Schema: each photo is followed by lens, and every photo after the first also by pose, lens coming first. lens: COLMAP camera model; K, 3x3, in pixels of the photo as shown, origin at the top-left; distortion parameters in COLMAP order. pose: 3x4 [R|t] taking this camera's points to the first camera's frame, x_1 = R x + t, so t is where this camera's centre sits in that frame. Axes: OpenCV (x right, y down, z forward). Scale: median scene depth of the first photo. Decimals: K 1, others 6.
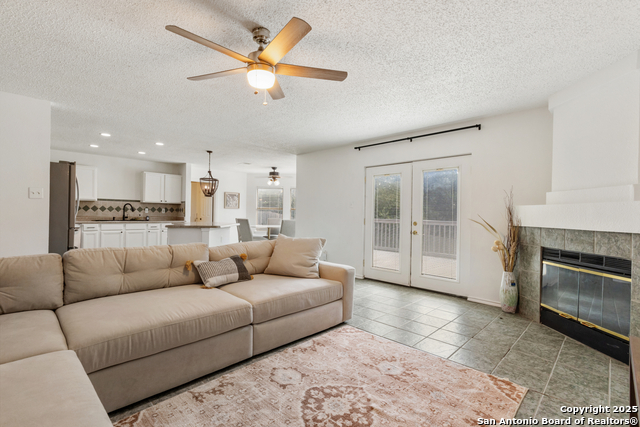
lens RADIAL K [[298.4, 0, 321.1], [0, 298.4, 214.8], [0, 0, 1]] dist [0.005847, 0.001488]
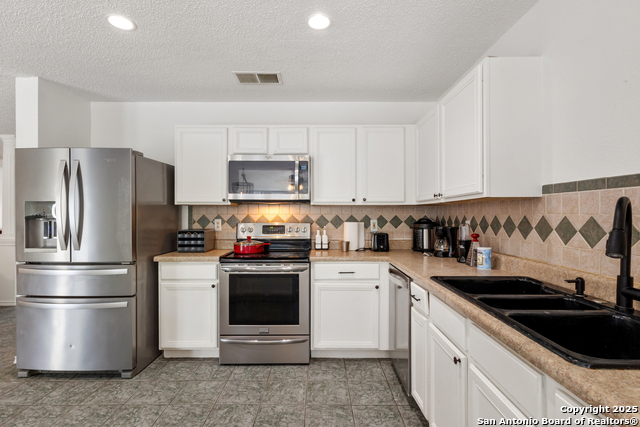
lens RADIAL K [[317.6, 0, 320.3], [0, 317.6, 211.9], [0, 0, 1]] dist [-0.000305, -0.000557]
pose [[-0.715178, -0.012031, -0.698839, -0.432350], [-0.005416, 0.999917, -0.011672, -0.028669], [0.698921, -0.004562, -0.715184, 0.995069]]
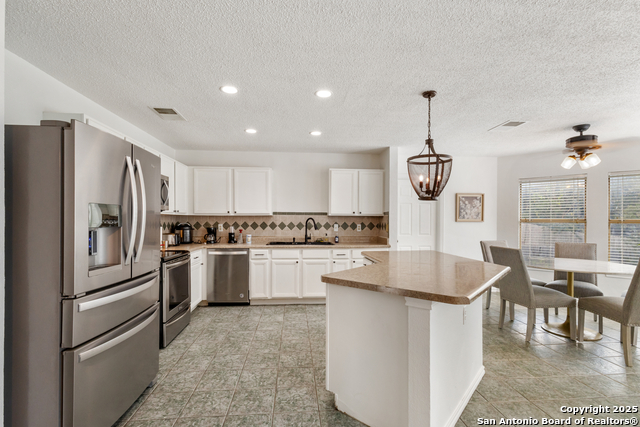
lens RADIAL K [[298.4, 0, 321.5], [0, 298.4, 218.7], [0, 0, 1]] dist [0.005847, 0.001488]
pose [[0.760704, -0.013746, -0.648953, -0.185142], [0.005053, 0.999871, -0.015256, -0.025301], [0.649079, 0.008326, 0.760676, 0.495720]]
